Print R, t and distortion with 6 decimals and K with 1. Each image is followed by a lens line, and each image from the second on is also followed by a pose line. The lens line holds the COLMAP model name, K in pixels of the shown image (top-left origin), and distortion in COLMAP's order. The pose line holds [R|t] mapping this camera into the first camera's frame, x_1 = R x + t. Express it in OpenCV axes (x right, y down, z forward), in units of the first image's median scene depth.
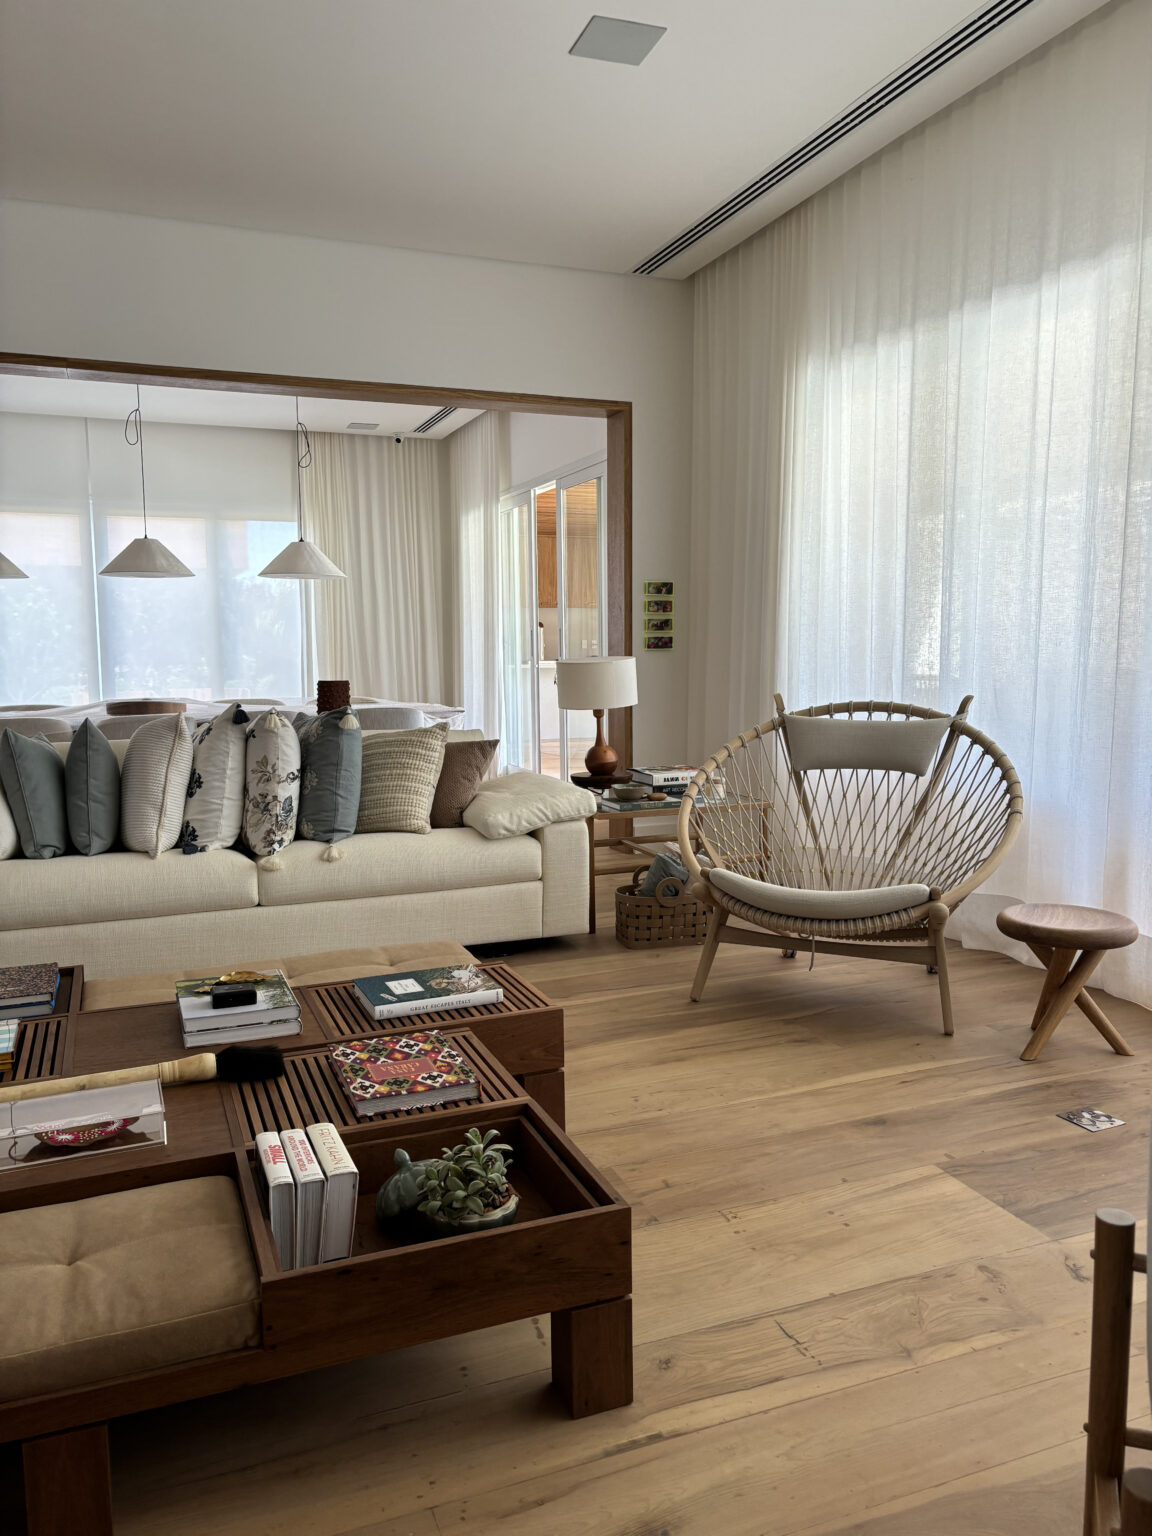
lens RADIAL K [[1157.6, 0, 584.7], [0, 1157.6, 772.1], [0, 0, 1]] dist [0.050157, -0.048940]
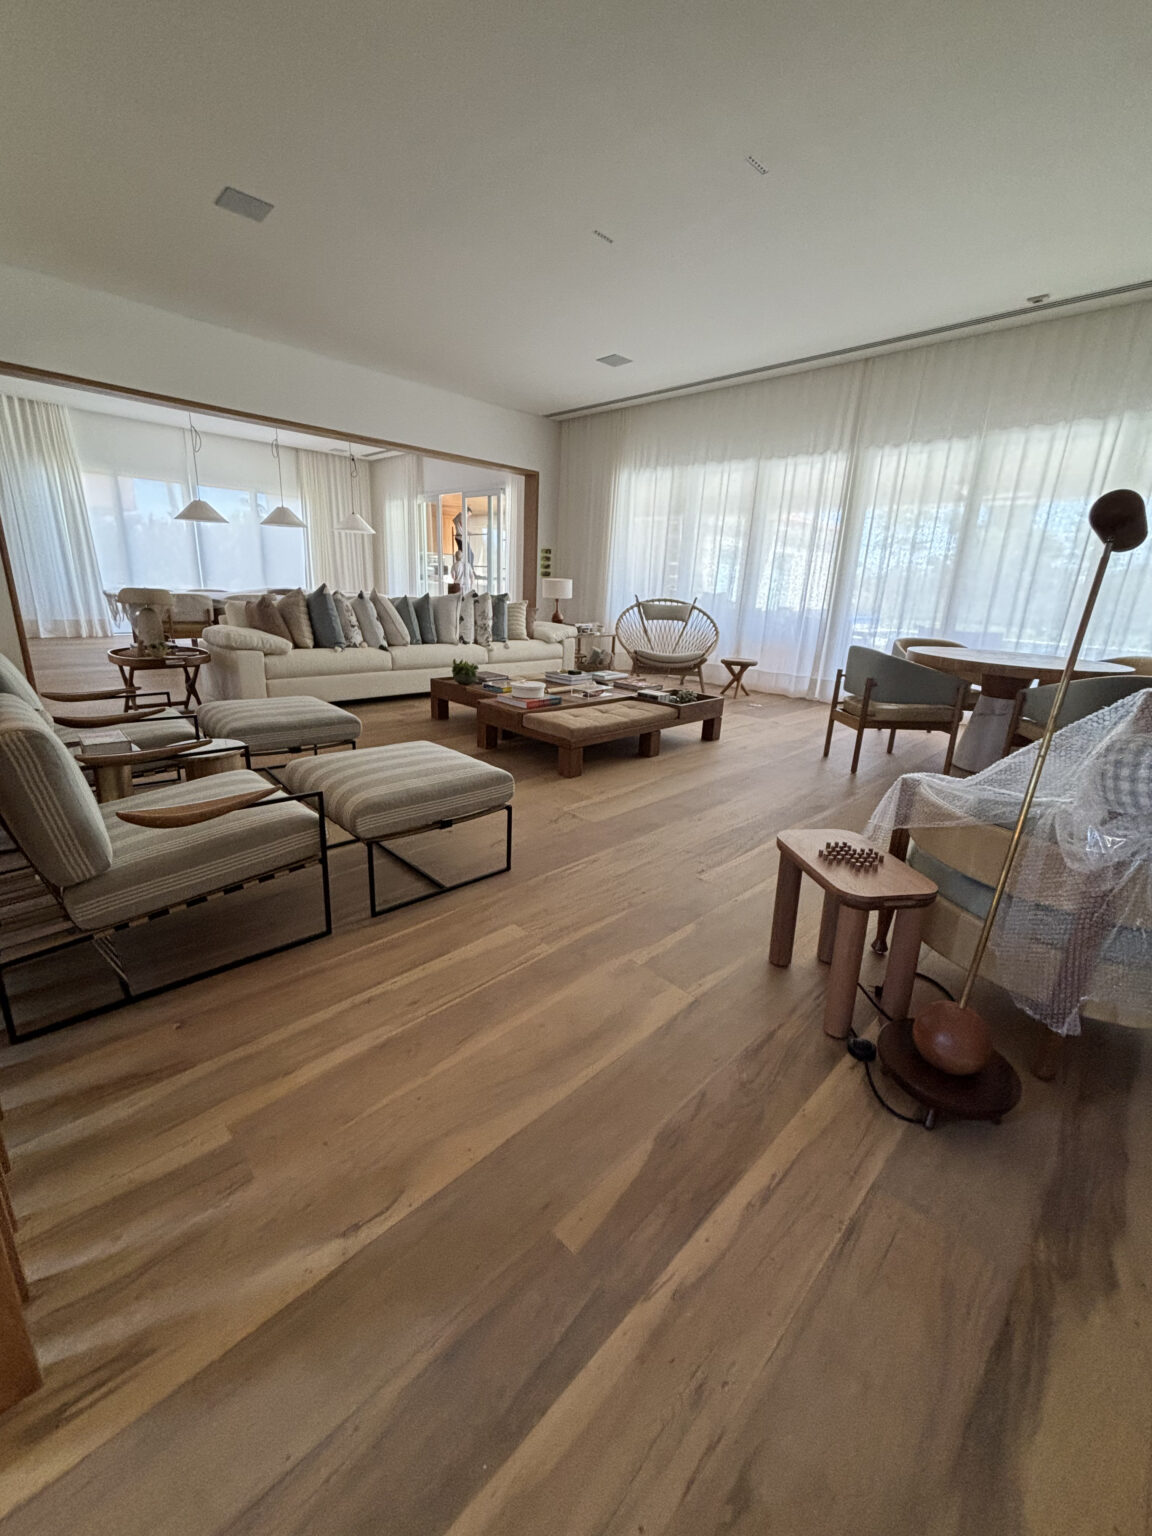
lens RADIAL K [[617.1, 0, 569.8], [0, 617.1, 768.7], [0, 0, 1]] dist [0.000720, -0.000951]
pose [[0.920743, -0.068572, 0.384096, -0.682171], [-0.005693, 0.981969, 0.188958, 0.080053], [-0.390127, -0.176169, 0.903751, -0.487790]]
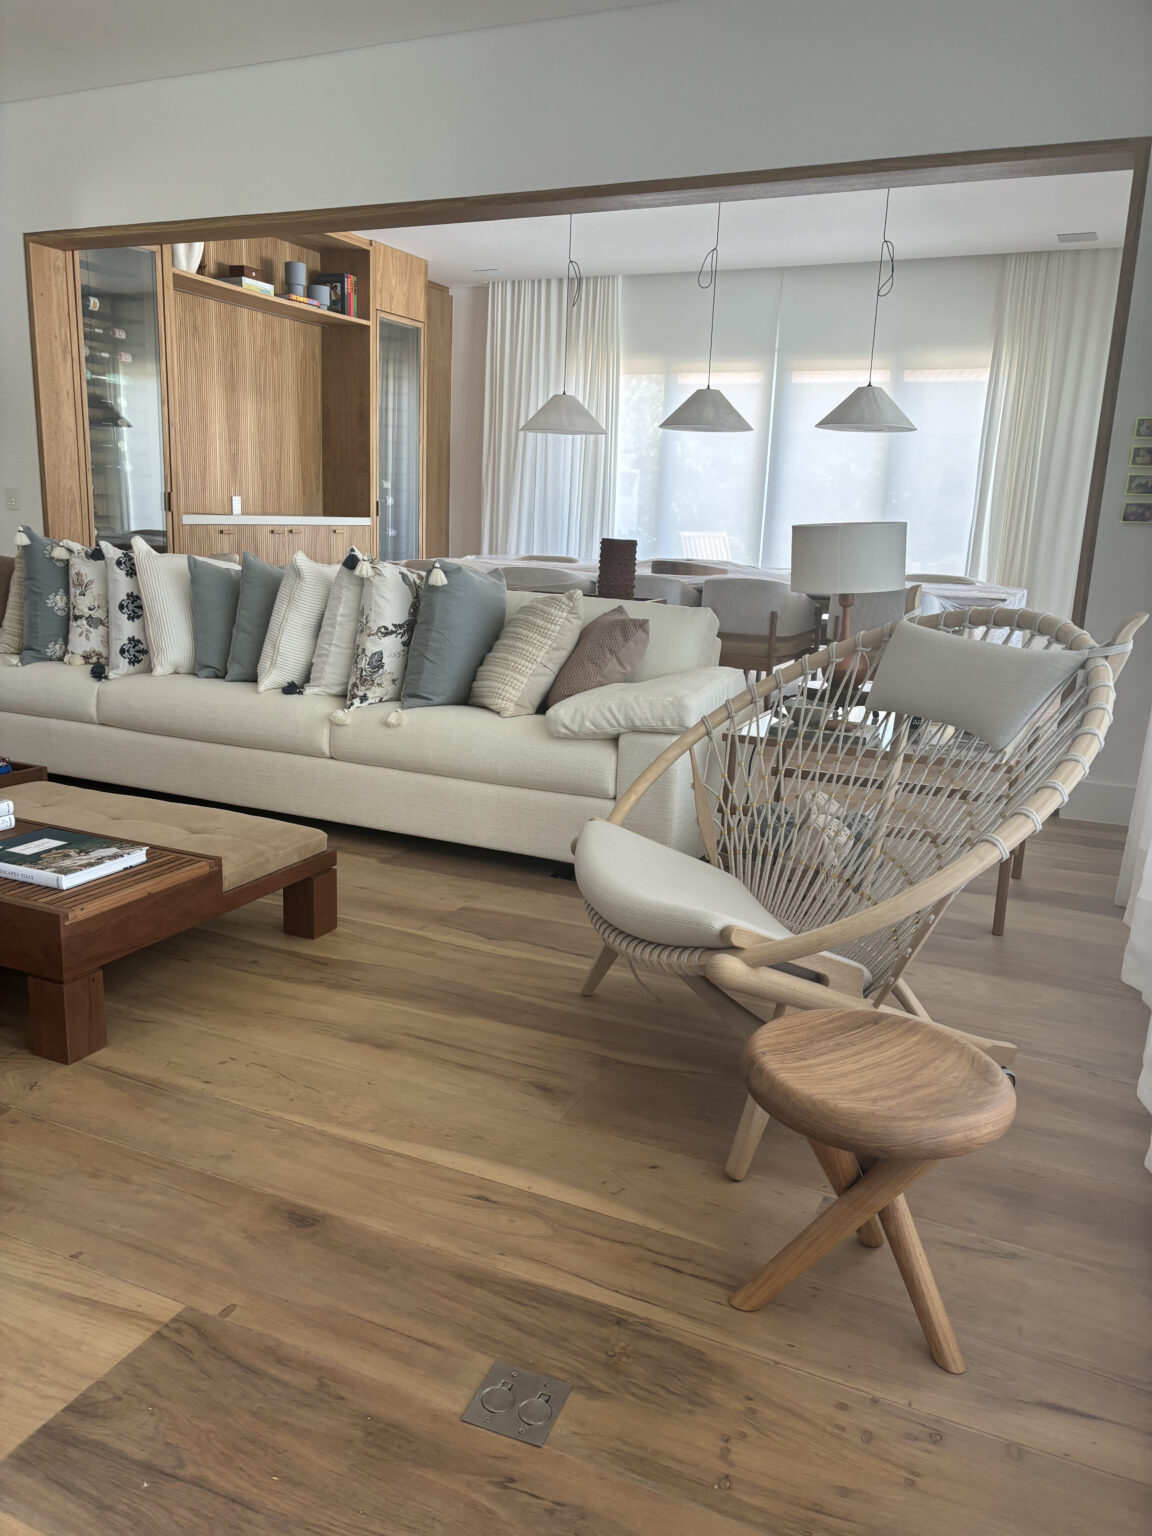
lens RADIAL K [[1157.6, 0, 561.9], [0, 1157.6, 775.8], [0, 0, 1]] dist [0.050157, -0.048940]
pose [[0.679169, 0.196098, -0.707301, 0.537119], [-0.120410, 0.980361, 0.156182, -0.045688], [0.724038, -0.020908, 0.689444, 0.461954]]
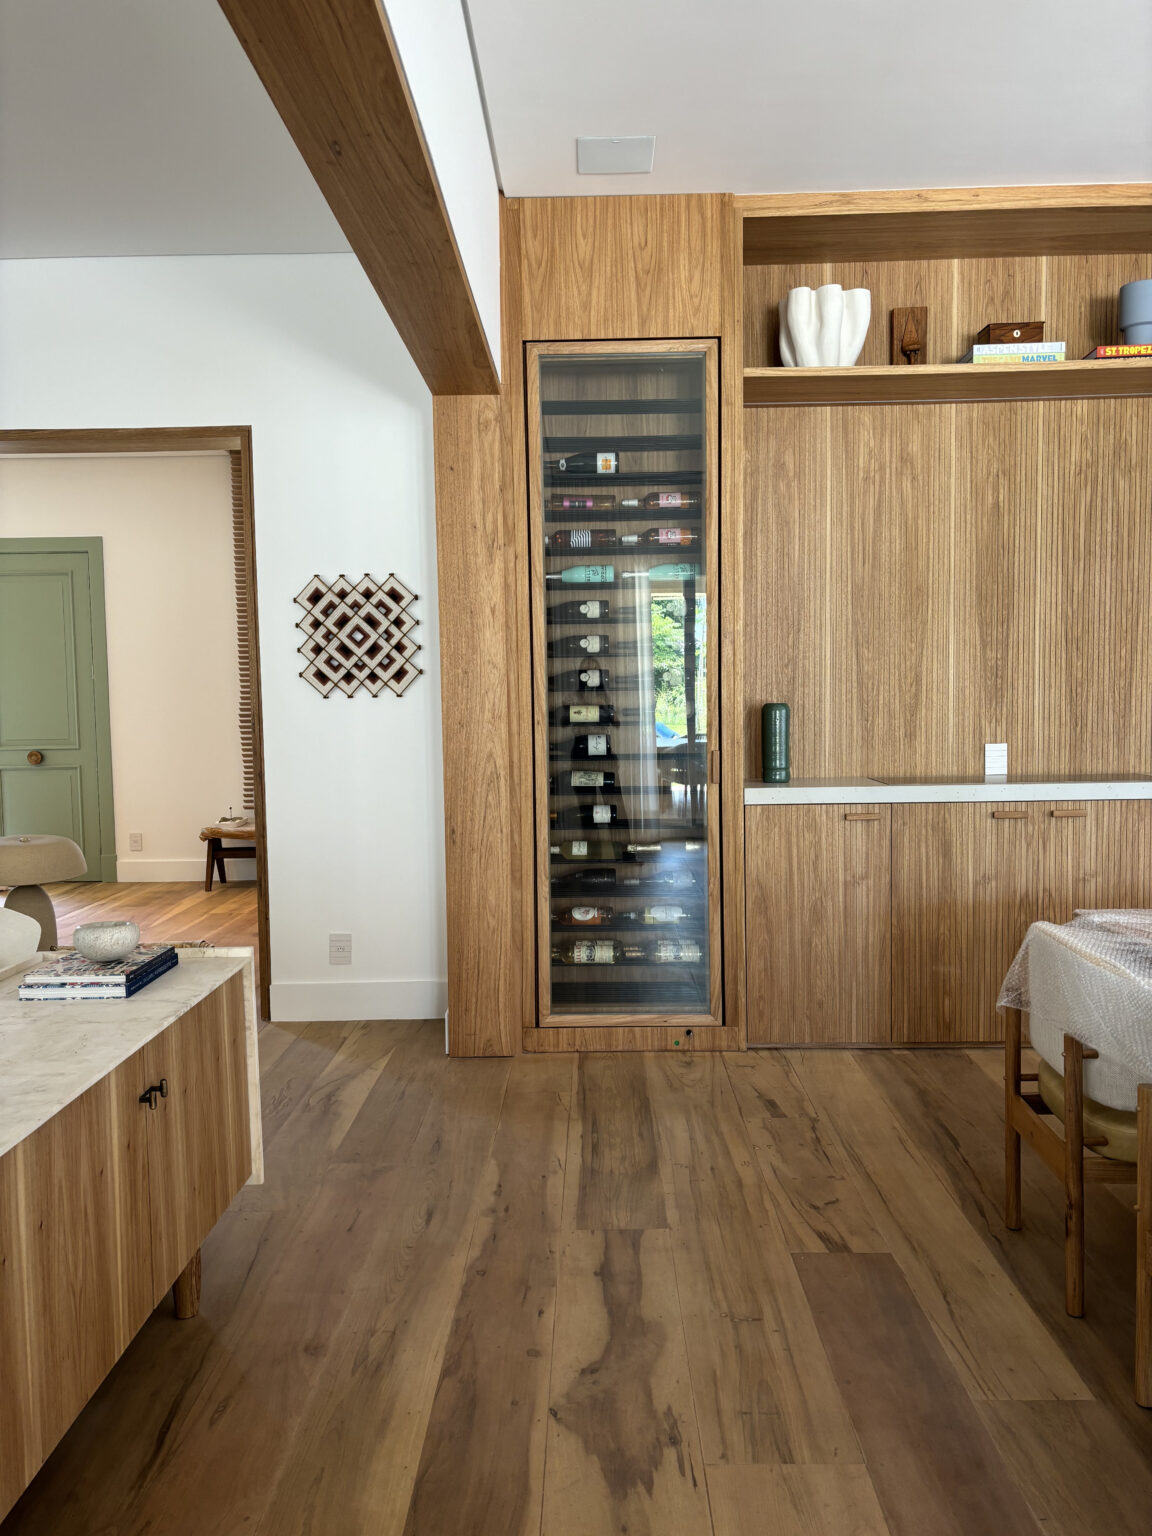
lens RADIAL K [[1177.4, 0, 562.4], [0, 1177.4, 771.0], [0, 0, 1]] dist [0.025070, 0.002893]
pose [[-0.394793, 0.071863, -0.915955, -0.262362], [-0.080718, 0.990369, 0.112492, -0.214123], [0.915218, 0.118345, -0.385190, 1.588938]]
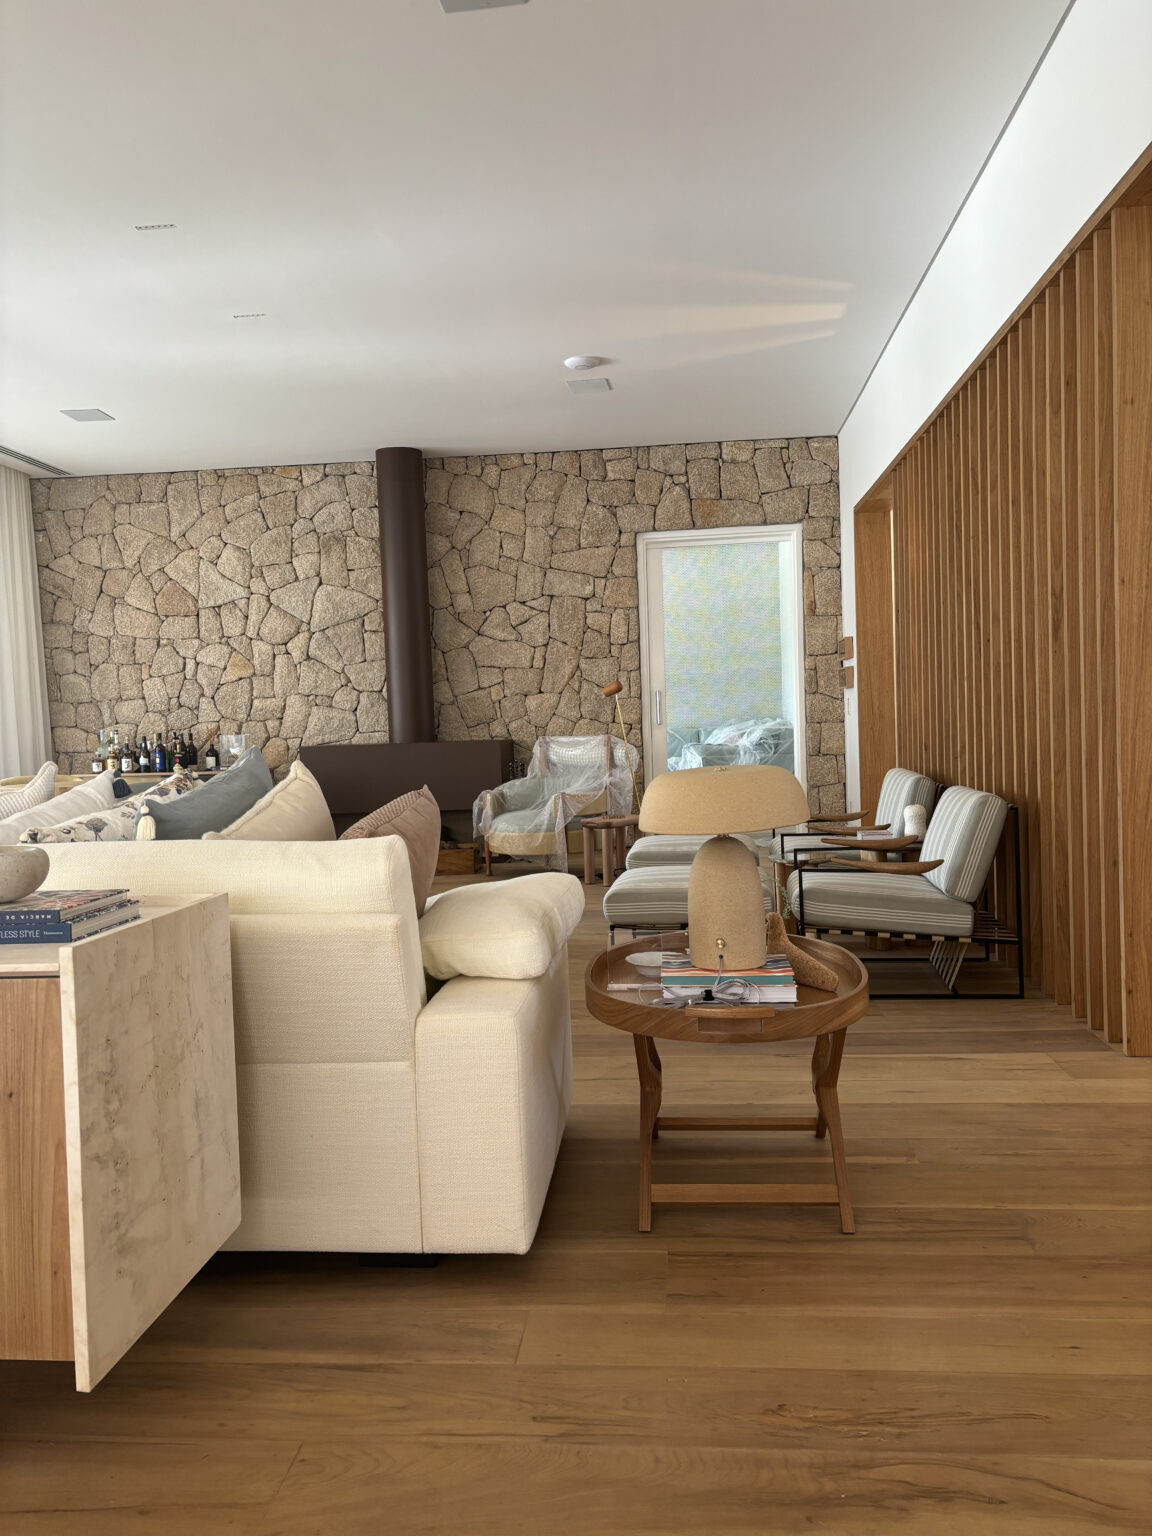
lens RADIAL K [[1157.6, 0, 578.4], [0, 1157.6, 766.6], [0, 0, 1]] dist [0.050157, -0.048940]
pose [[-0.889334, 0.018608, 0.456880, -1.142372], [0.092793, 0.985726, 0.140478, -0.114759], [-0.447744, 0.167327, -0.878366, 1.409089]]
